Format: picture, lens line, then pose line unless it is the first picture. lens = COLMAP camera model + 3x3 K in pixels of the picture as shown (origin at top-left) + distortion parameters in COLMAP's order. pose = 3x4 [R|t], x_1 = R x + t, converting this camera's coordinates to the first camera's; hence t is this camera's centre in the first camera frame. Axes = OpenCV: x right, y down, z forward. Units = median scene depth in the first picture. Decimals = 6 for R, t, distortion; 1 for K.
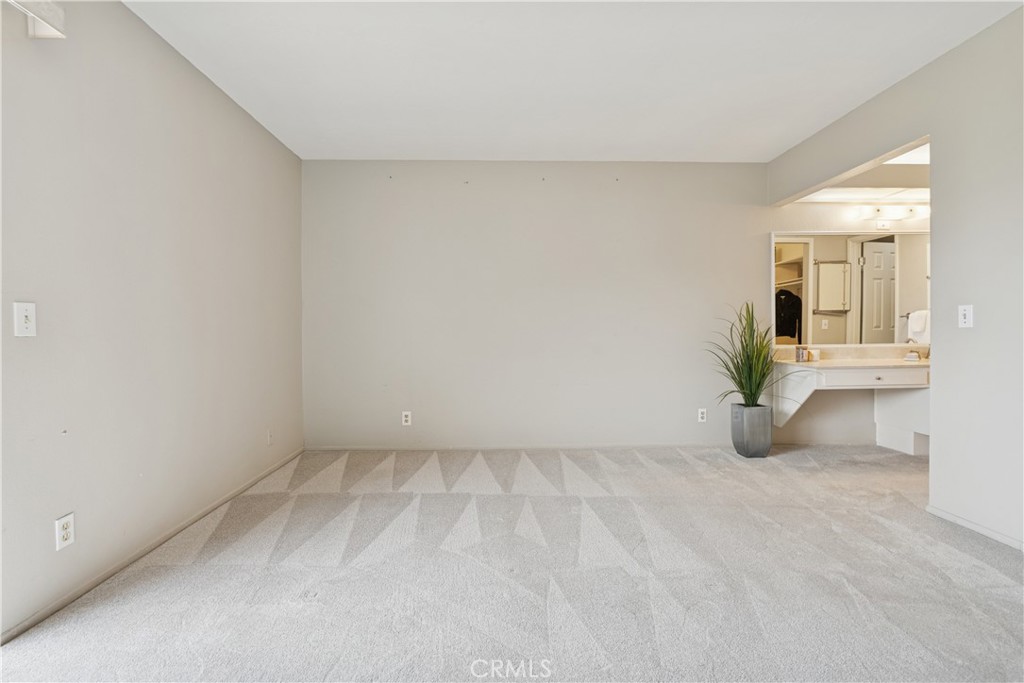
lens RADIAL K [[472.7, 0, 507.1], [0, 472.7, 334.3], [0, 0, 1]] dist [-0.003818, 0.000747]
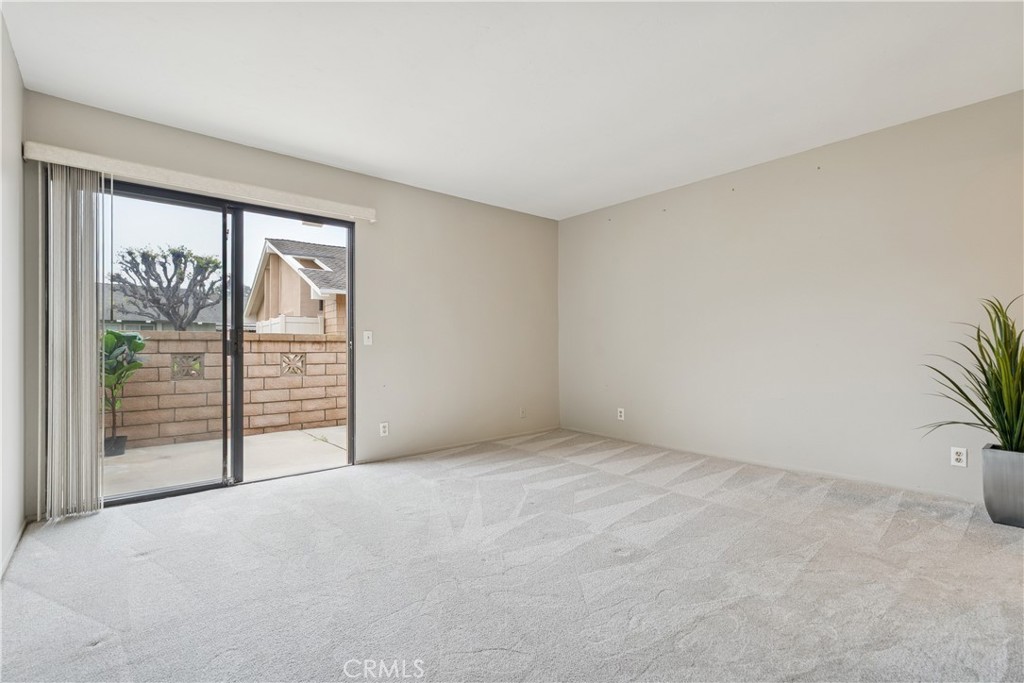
lens RADIAL K [[472.7, 0, 507.1], [0, 472.7, 334.3], [0, 0, 1]] dist [-0.003818, 0.000747]
pose [[0.626731, -0.017942, -0.779029, 0.590800], [-0.004276, 0.999641, -0.026463, 0.006408], [0.779224, 0.019917, 0.626429, 0.003720]]
